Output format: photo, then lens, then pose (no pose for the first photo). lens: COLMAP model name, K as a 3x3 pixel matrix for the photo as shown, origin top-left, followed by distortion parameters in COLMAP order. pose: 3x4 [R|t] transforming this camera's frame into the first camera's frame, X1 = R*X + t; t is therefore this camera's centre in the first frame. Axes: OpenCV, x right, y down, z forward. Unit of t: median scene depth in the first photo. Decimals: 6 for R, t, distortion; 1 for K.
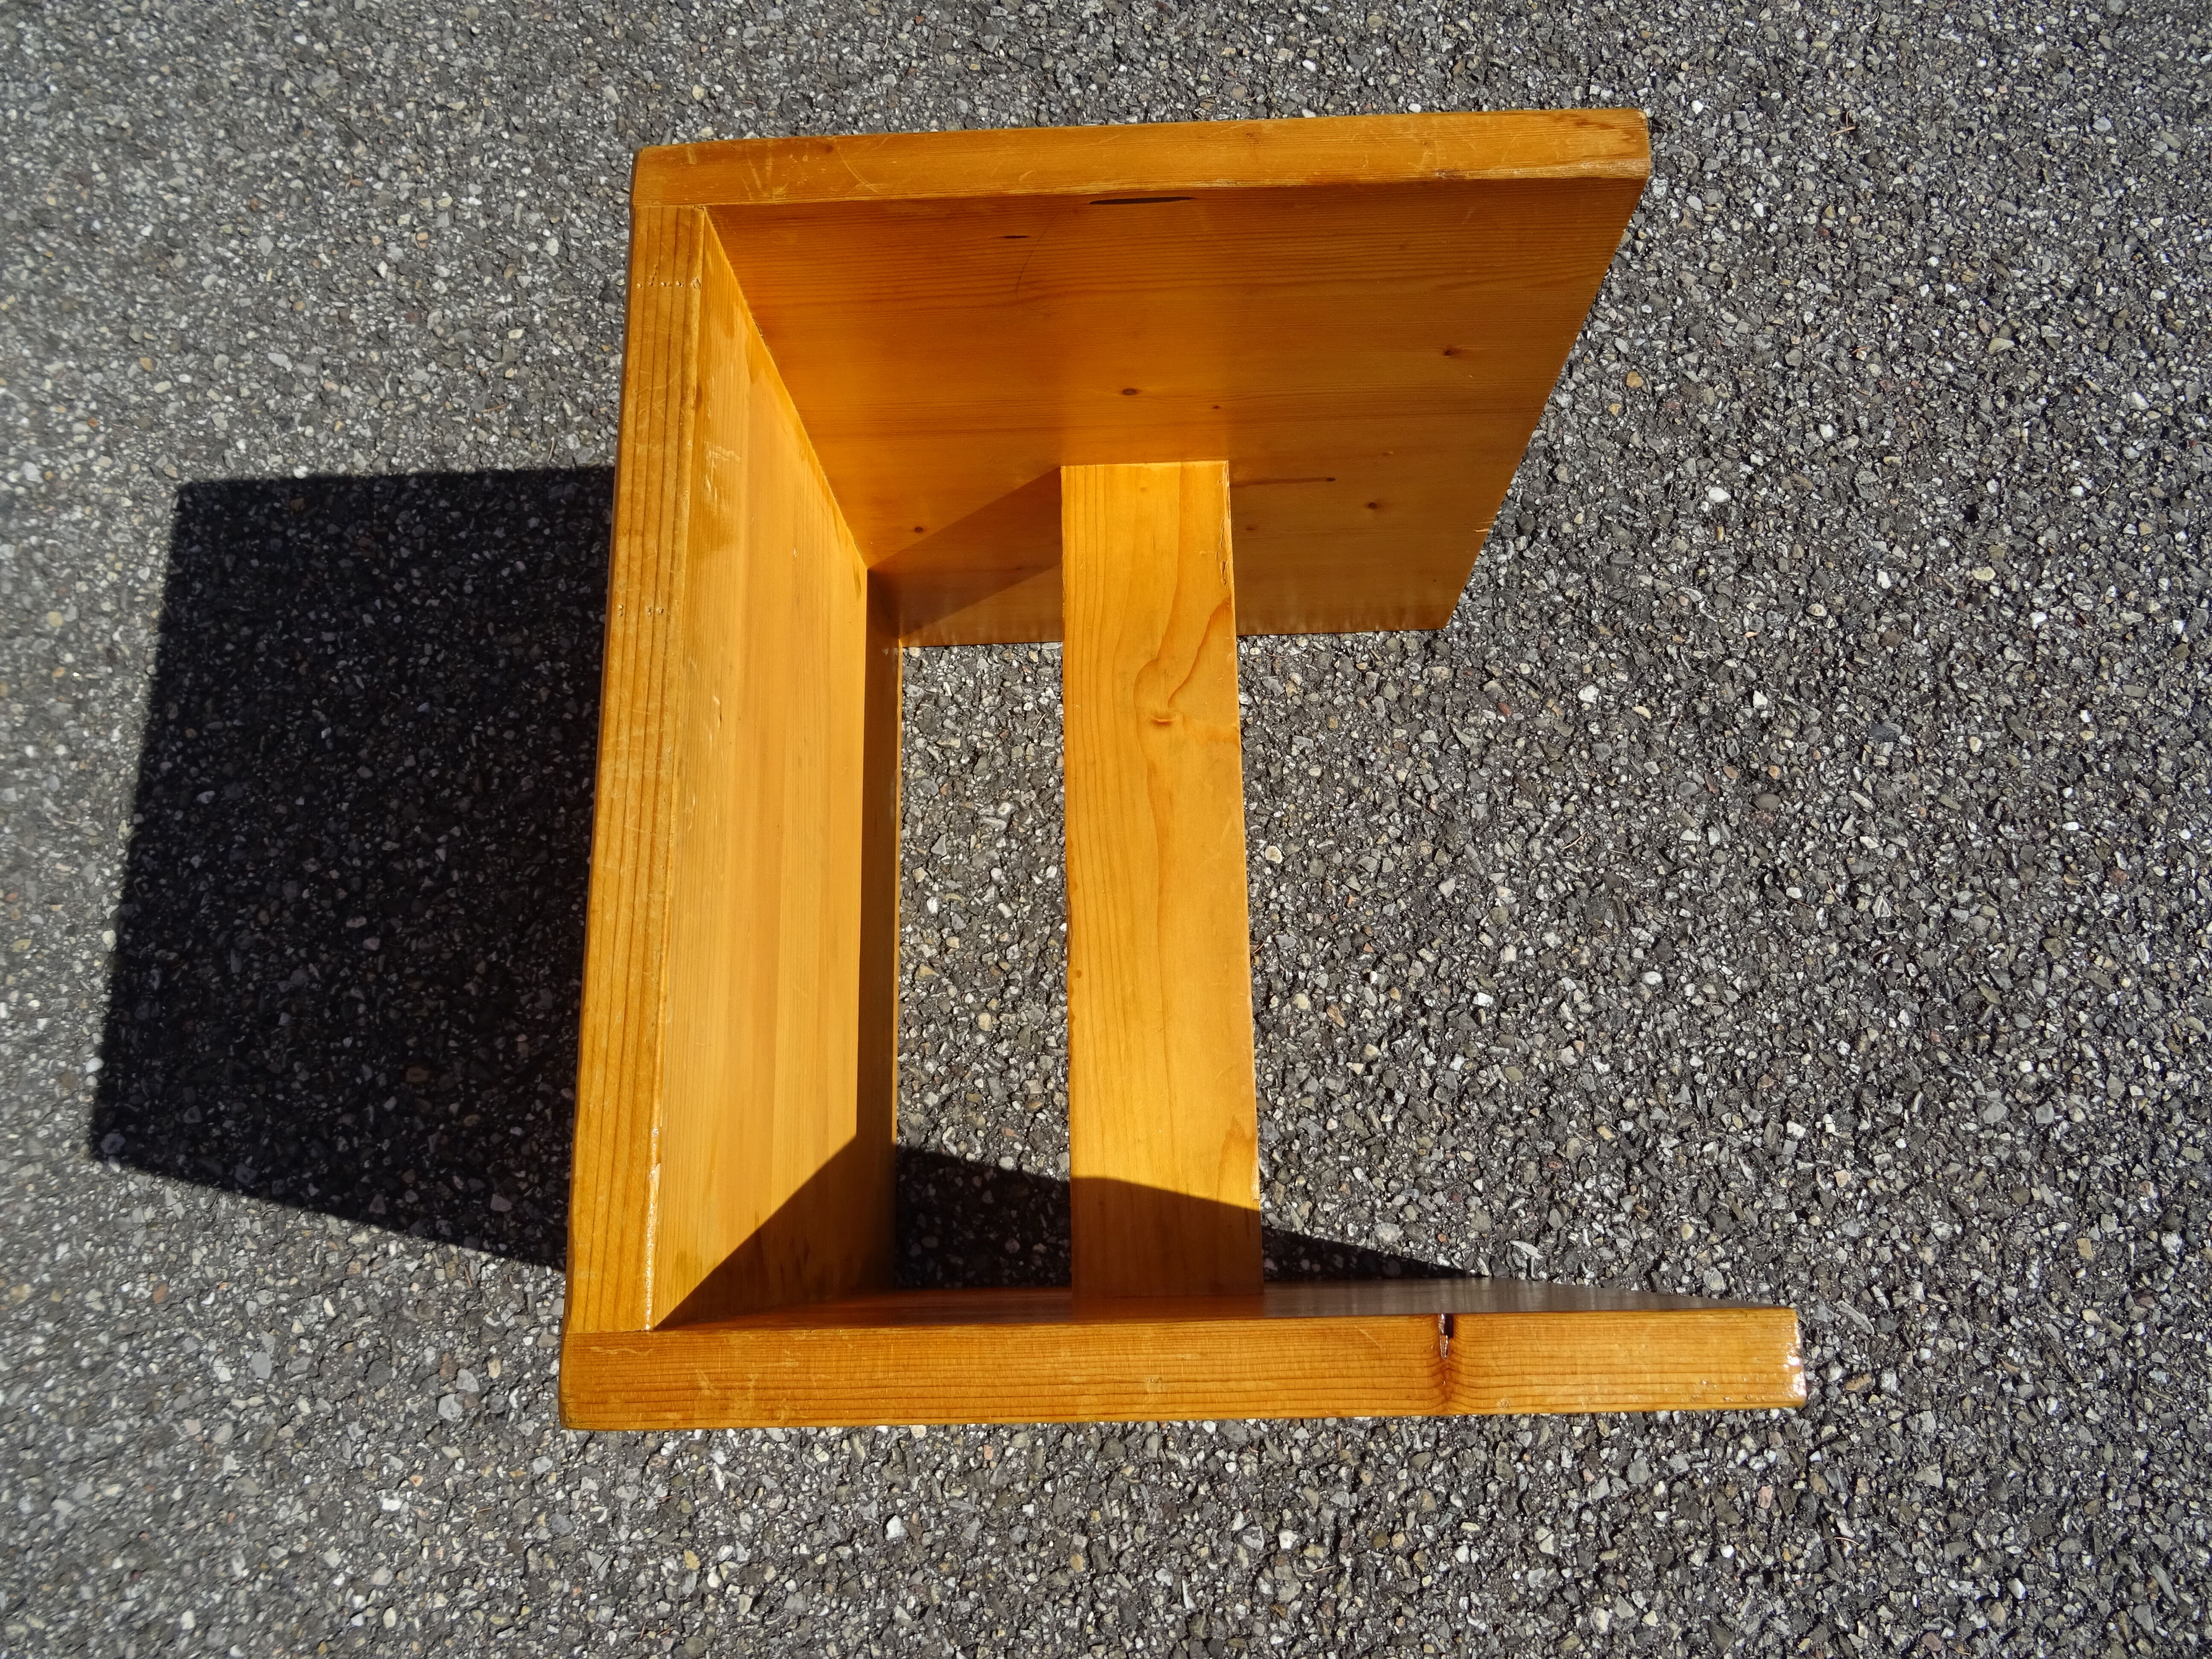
lens RADIAL K [[1582.3, 0, 1105.9], [0, 1582.3, 829.4], [0, 0, 1]] dist [0.003709, -0.009092]
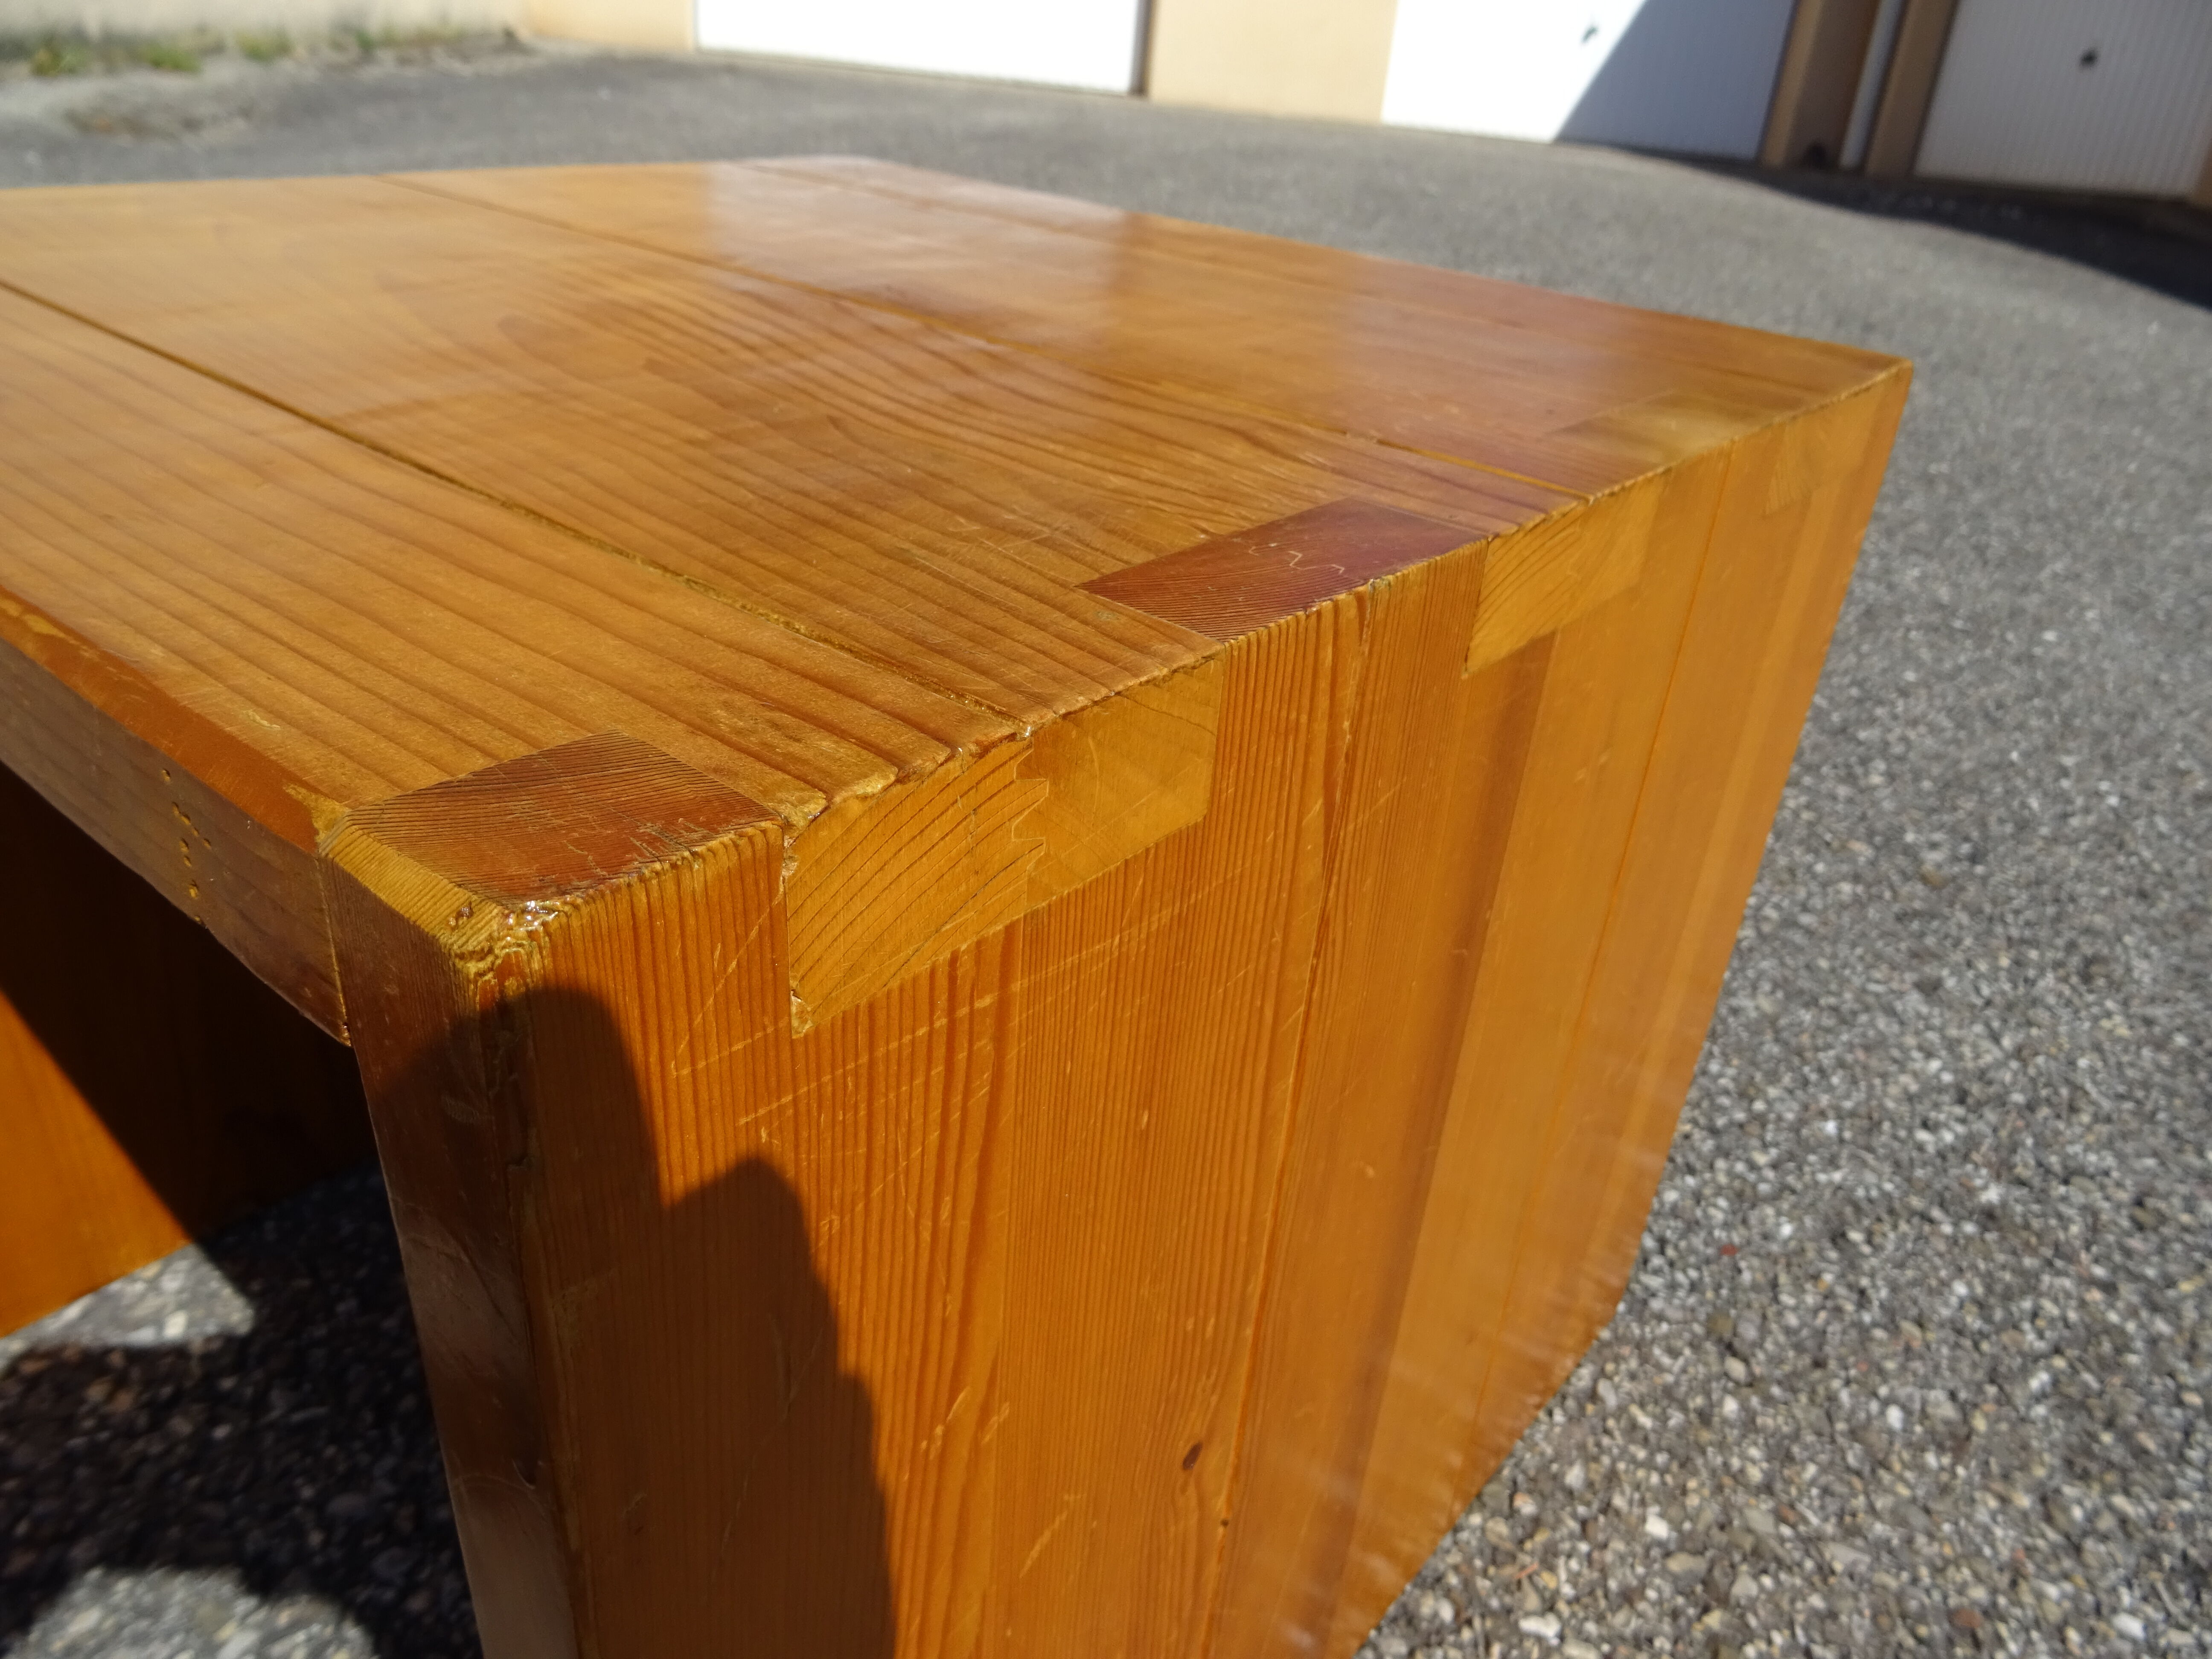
lens RADIAL K [[1582.3, 0, 1105.3], [0, 1582.3, 826.3], [0, 0, 1]] dist [0.003709, -0.009092]
pose [[0.737892, 0.387581, -0.552536, 0.955801], [-0.670515, 0.514343, -0.534659, 0.173321], [0.076969, 0.765005, 0.639409, 0.474106]]
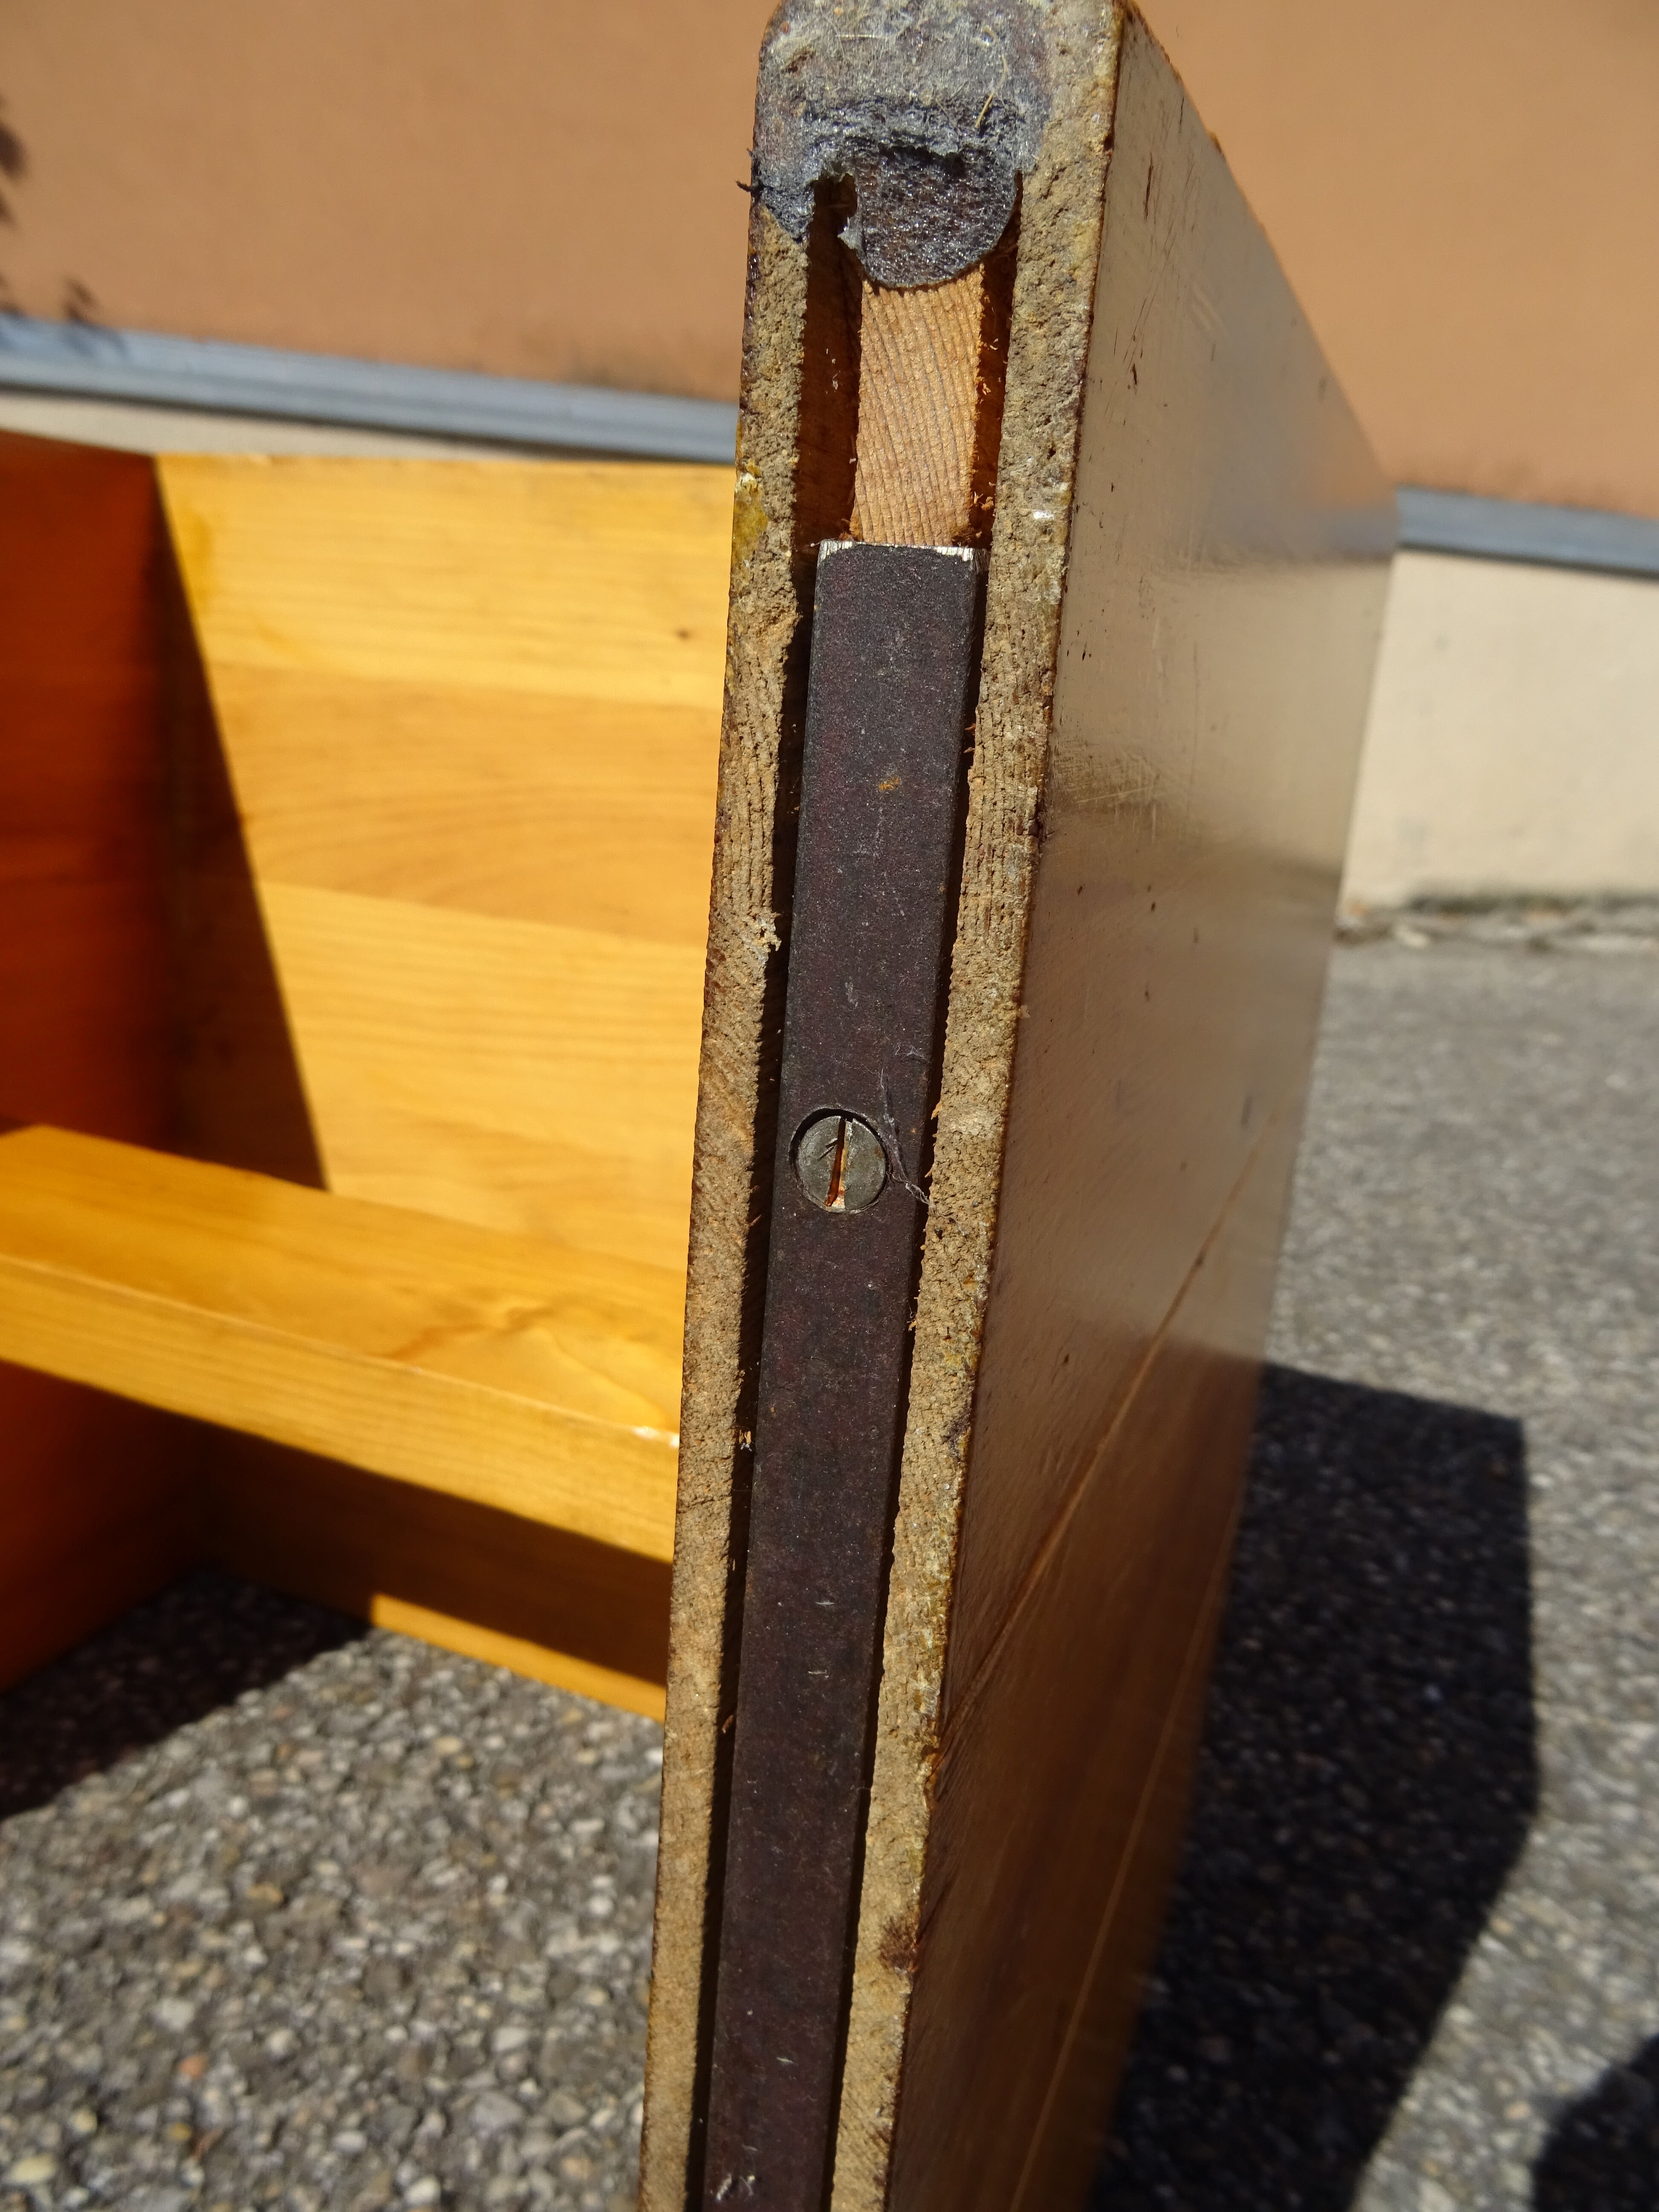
lens RADIAL K [[1582.3, 0, 827.1], [0, 1582.3, 1109.0], [0, 0, 1]] dist [0.003709, -0.009092]
pose [[-0.416957, 0.254624, -0.872533, 0.345796], [-0.893074, 0.063735, 0.445373, -0.309329], [0.169013, 0.964938, 0.200823, 0.672126]]
